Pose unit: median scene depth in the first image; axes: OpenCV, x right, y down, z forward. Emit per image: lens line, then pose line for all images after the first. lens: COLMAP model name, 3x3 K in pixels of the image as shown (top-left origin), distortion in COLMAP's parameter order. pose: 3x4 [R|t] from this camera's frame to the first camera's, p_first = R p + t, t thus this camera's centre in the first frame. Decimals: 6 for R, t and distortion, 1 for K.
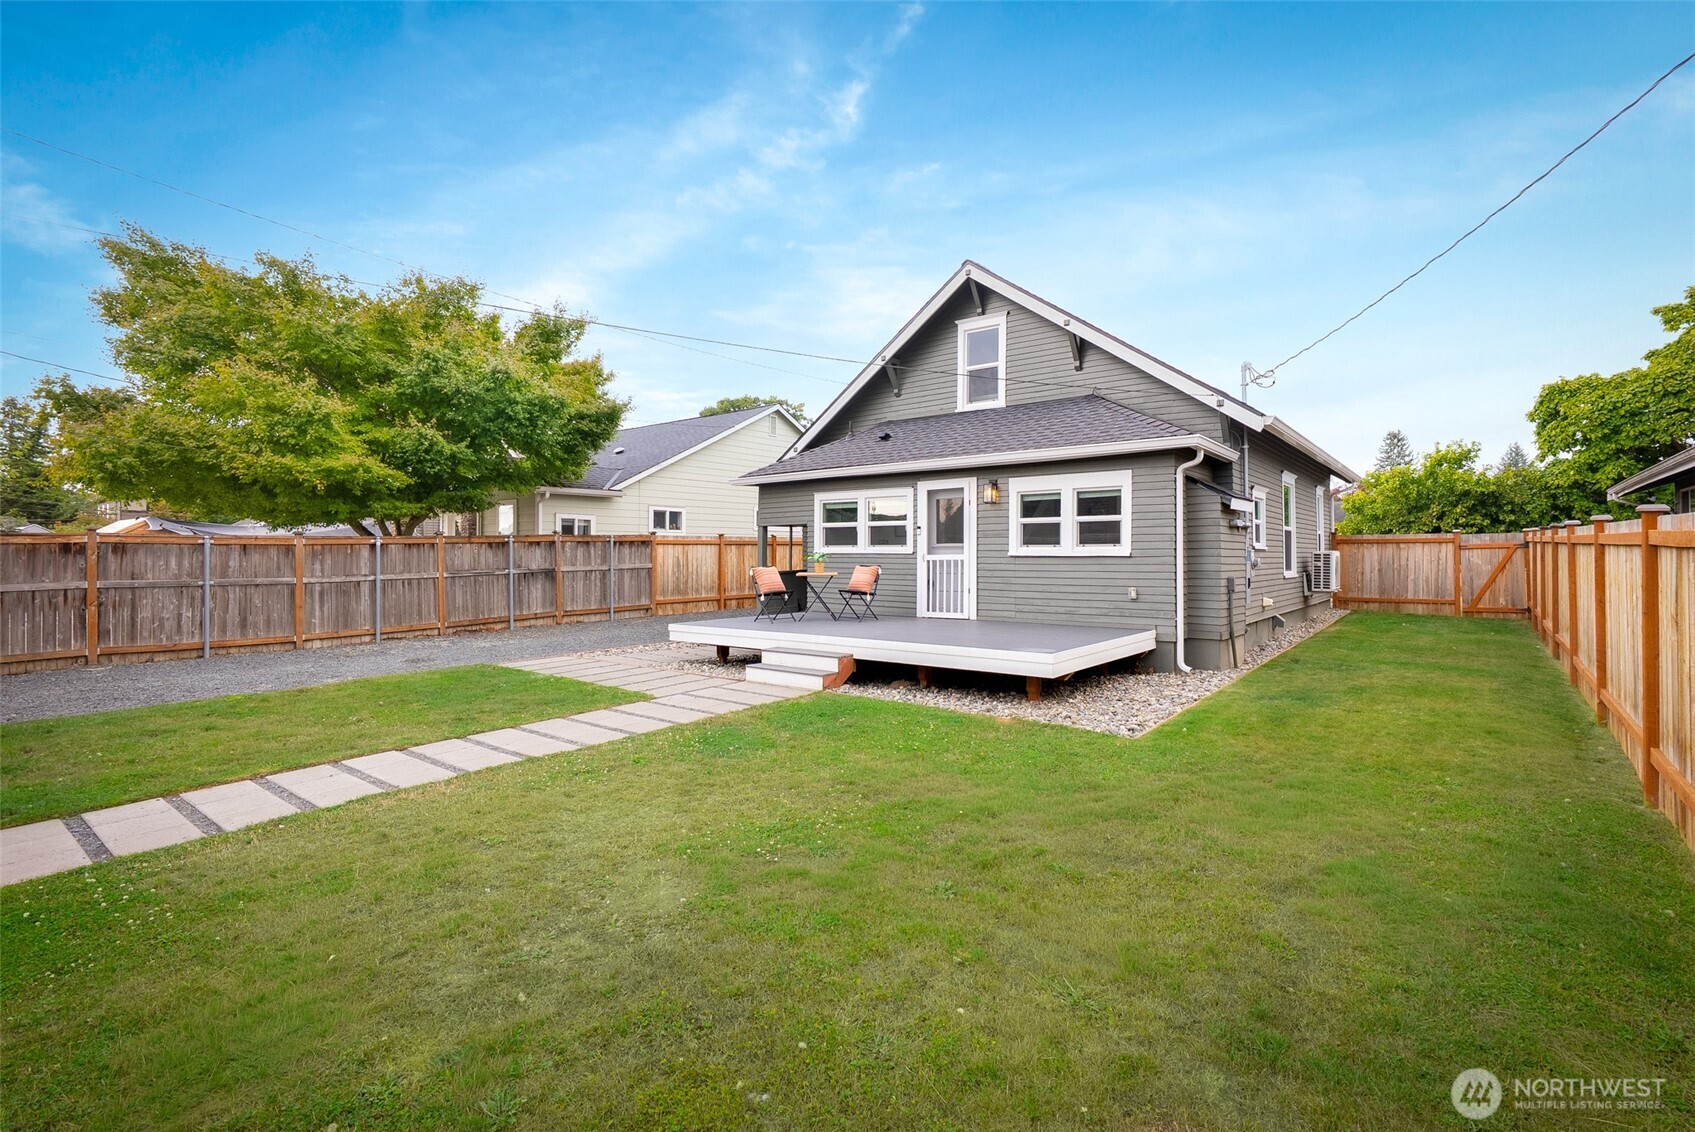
lens RADIAL K [[798.8, 0, 852.5], [0, 798.8, 558.3], [0, 0, 1]] dist [-0.001231, 0.000004]
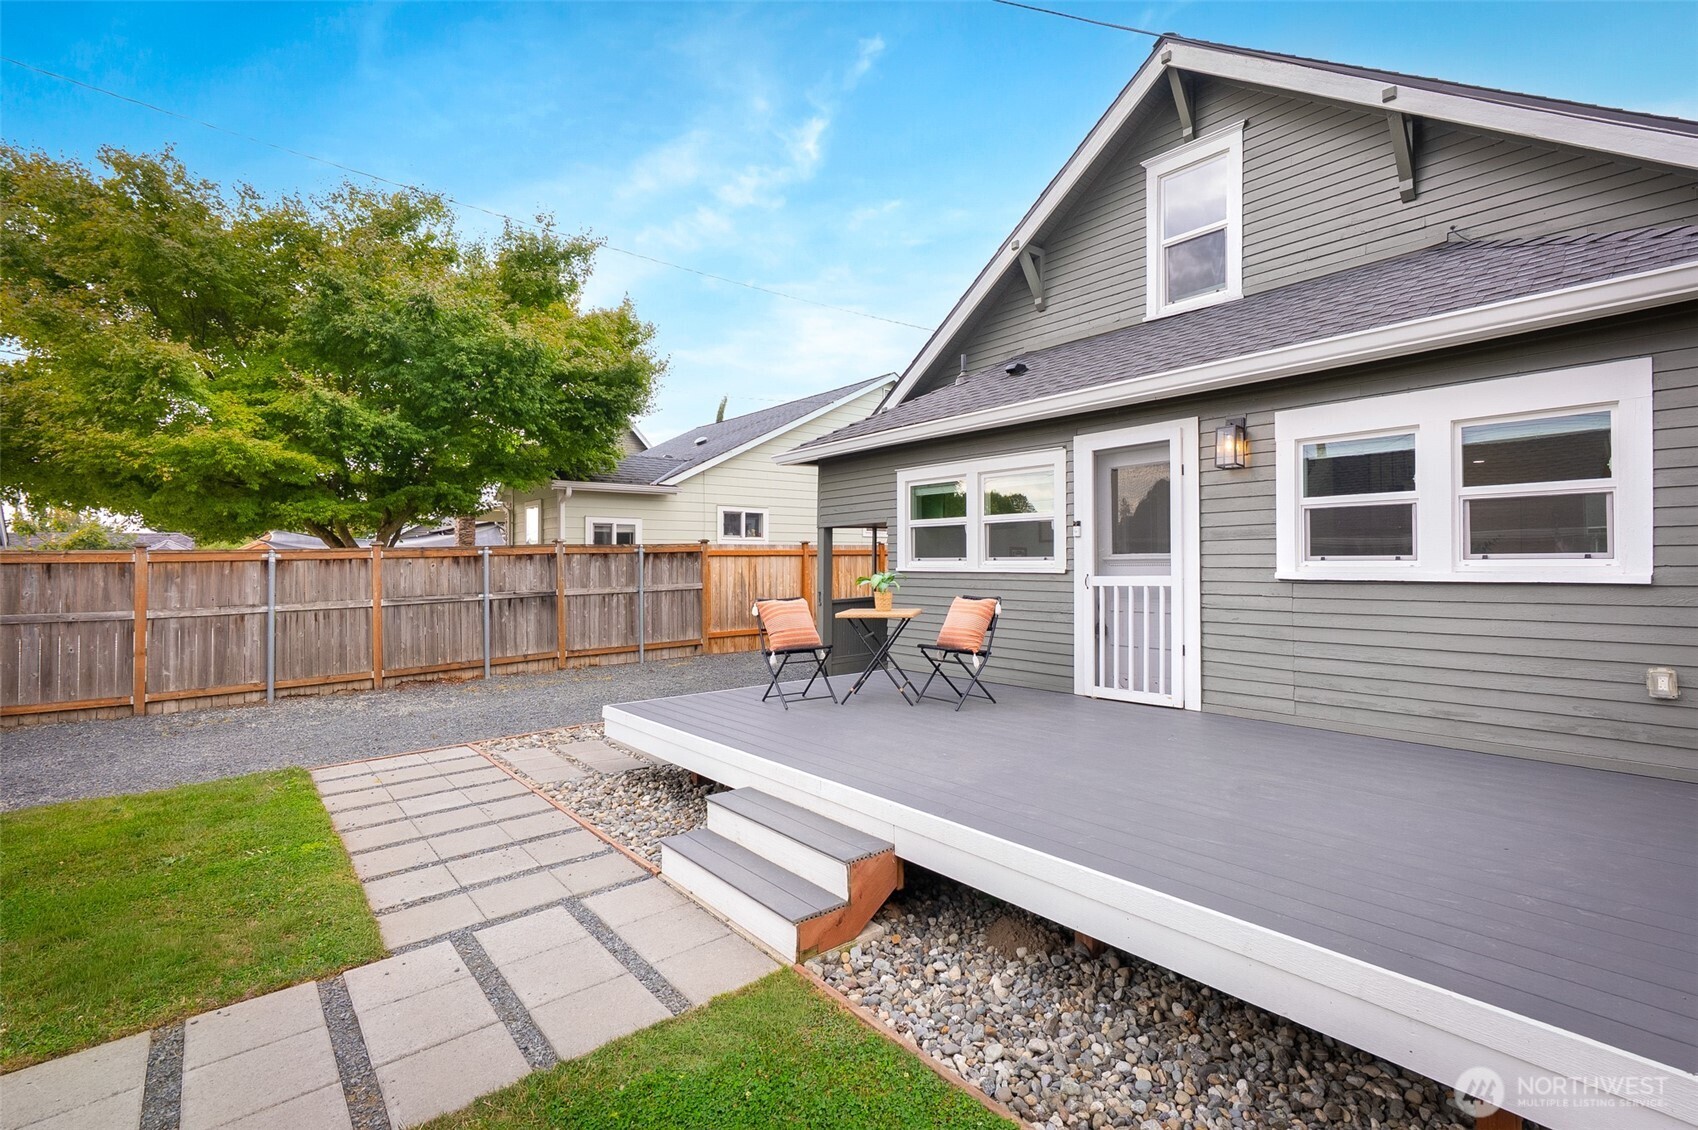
lens RADIAL K [[782.1, 0, 860.2], [0, 782.1, 553.7], [0, 0, 1]] dist [-0.000239, 0.000235]
pose [[0.979949, -0.007868, -0.199095, 0.043055], [0.004638, 0.999850, -0.016683, -0.010136], [0.199197, 0.015425, 0.979838, 0.441565]]
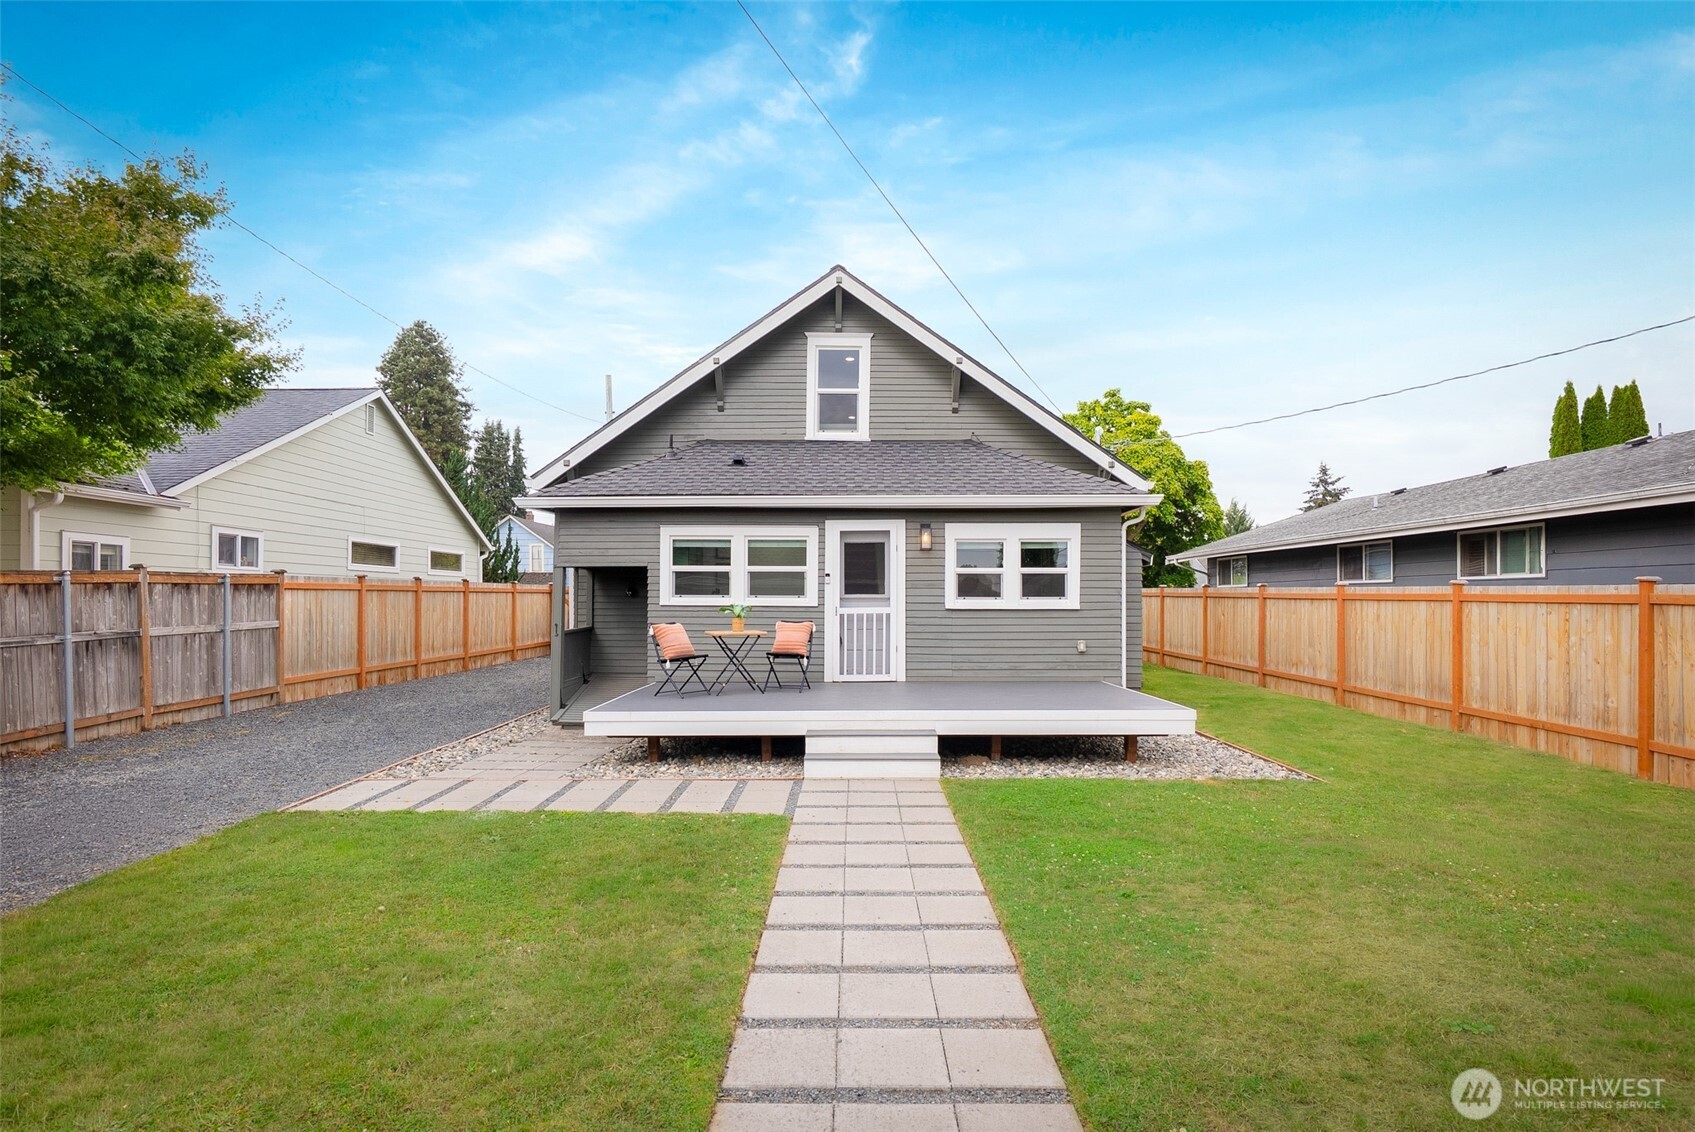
lens RADIAL K [[883.4, 0, 850.2], [0, 883.4, 610.8], [0, 0, 1]] dist [0.002005, 0.000802]
pose [[0.779678, -0.003446, 0.626172, -0.449271], [0.000913, 0.999990, 0.004367, -0.004786], [-0.626181, -0.002833, 0.779673, 0.247956]]
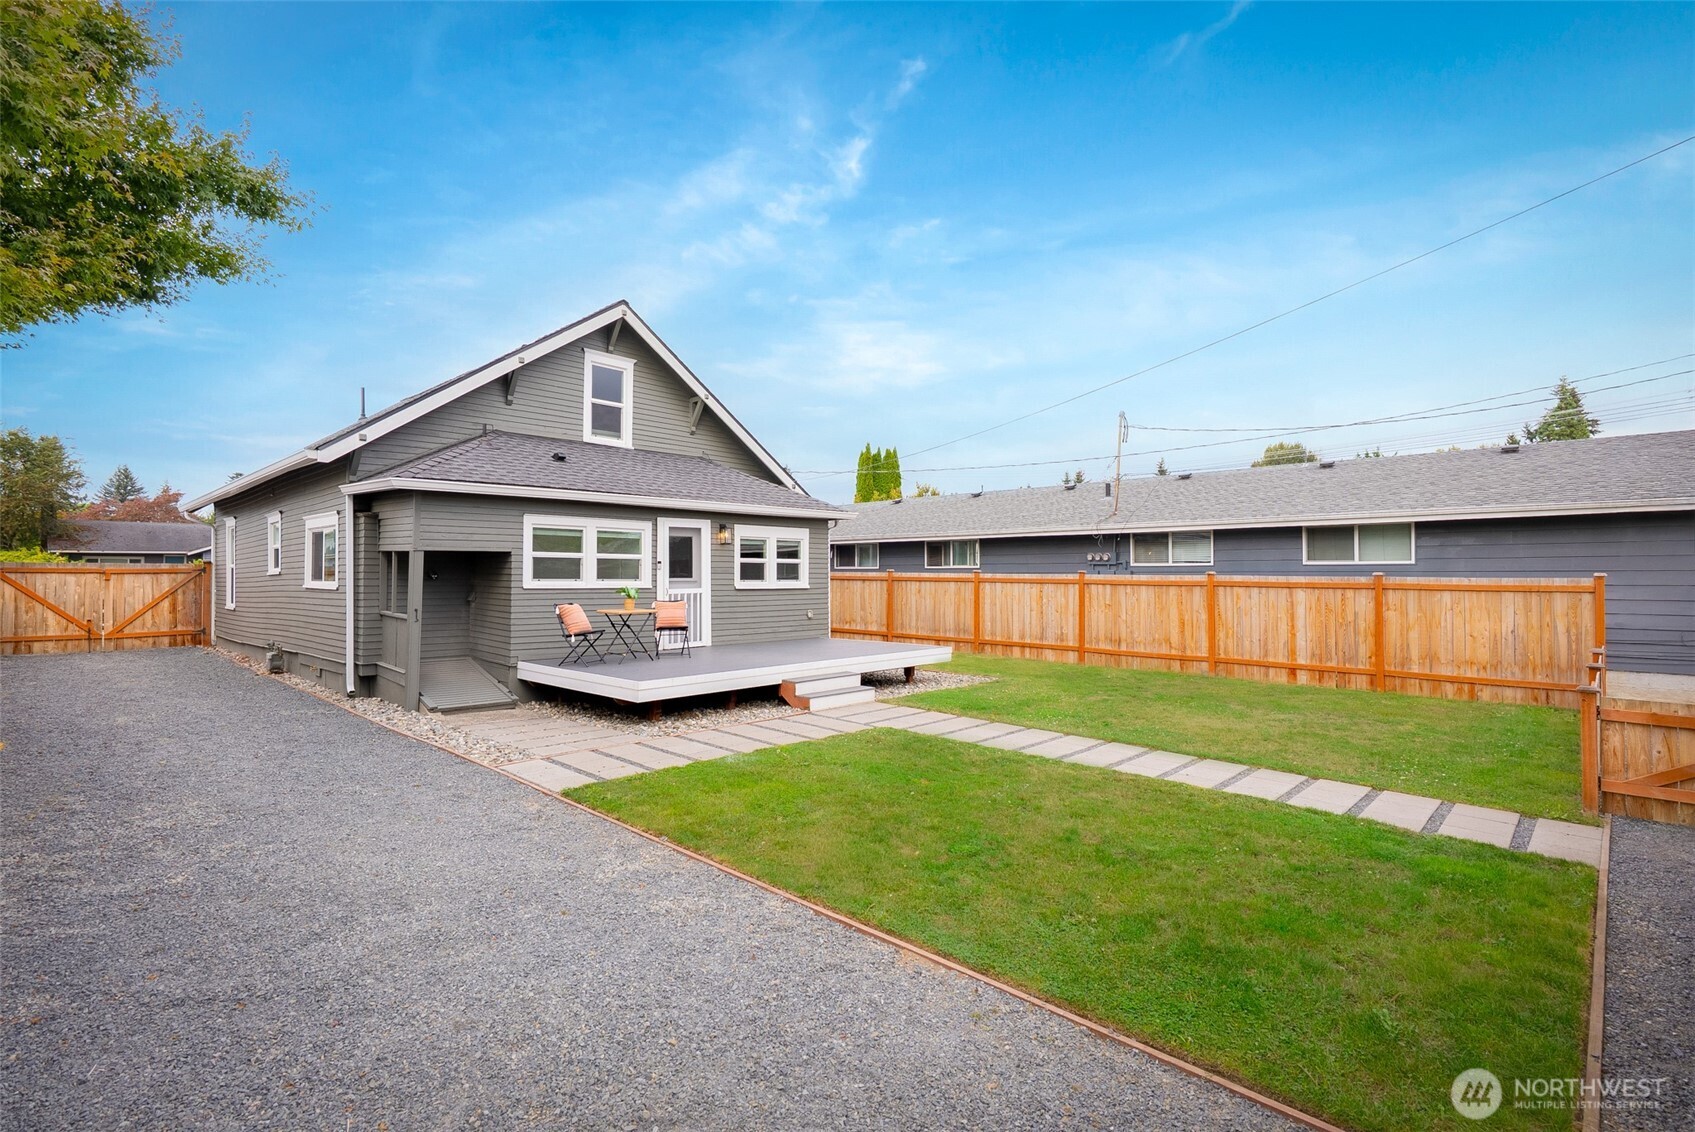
lens RADIAL K [[798.8, 0, 852.5], [0, 798.8, 558.3], [0, 0, 1]] dist [-0.001231, 0.000004]
pose [[0.075593, 0.025894, 0.996802, -0.857606], [0.005861, 0.999634, -0.026412, -0.014382], [-0.997122, 0.007839, 0.075414, 0.637713]]
